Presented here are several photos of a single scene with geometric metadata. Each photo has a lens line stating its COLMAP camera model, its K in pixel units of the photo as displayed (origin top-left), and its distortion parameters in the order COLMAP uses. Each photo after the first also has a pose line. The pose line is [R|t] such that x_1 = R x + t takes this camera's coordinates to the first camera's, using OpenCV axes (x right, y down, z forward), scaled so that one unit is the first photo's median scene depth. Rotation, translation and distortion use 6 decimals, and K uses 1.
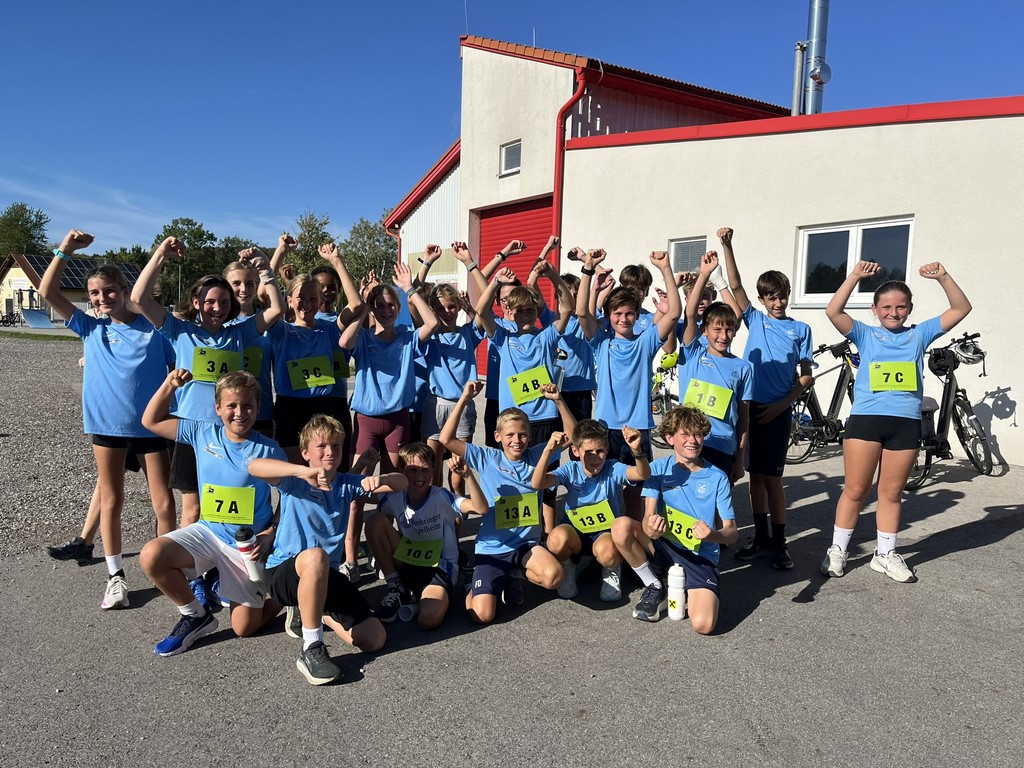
lens RADIAL K [[775.8, 0, 512.0], [0, 775.8, 384.0], [0, 0, 1]] dist [0.071374, -0.086259]
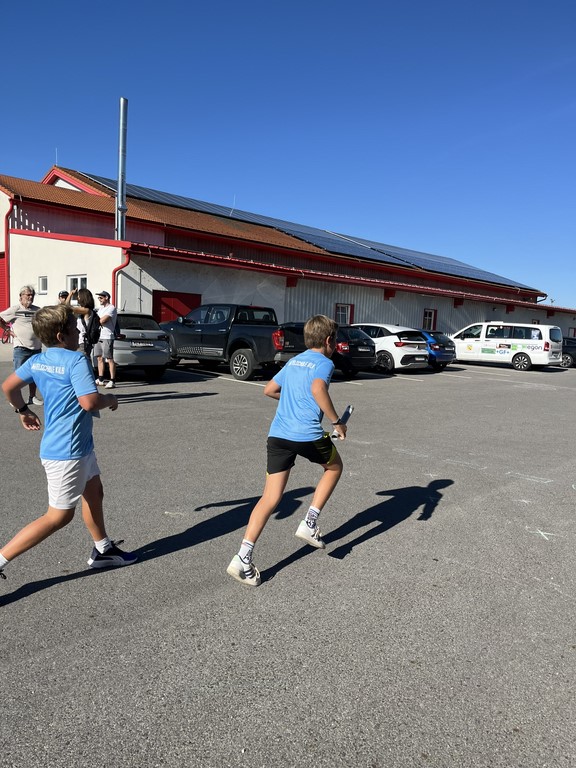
lens RADIAL K [[581.8, 0, 284.9], [0, 581.8, 383.7], [0, 0, 1]] dist [0.071374, -0.086259]
pose [[0.978795, -0.001143, 0.204839, 0.929851], [-0.003791, 0.999712, 0.023693, 0.166042], [-0.204808, -0.023967, 0.978509, -1.548963]]
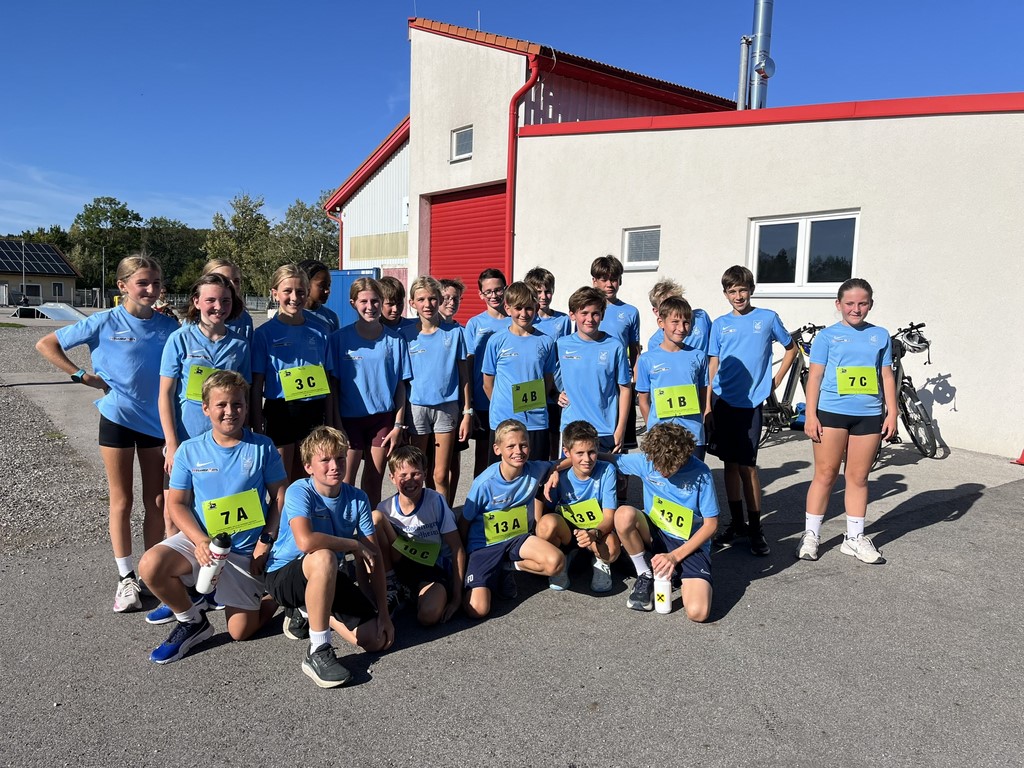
lens RADIAL K [[774.1, 0, 516.5], [0, 774.1, 381.8], [0, 0, 1]] dist [0.066839, -0.080292]
pose [[0.996441, -0.007071, 0.083995, -0.037627], [0.005580, 0.999823, 0.017968, -0.008042], [-0.084107, -0.017435, 0.996304, 0.000930]]
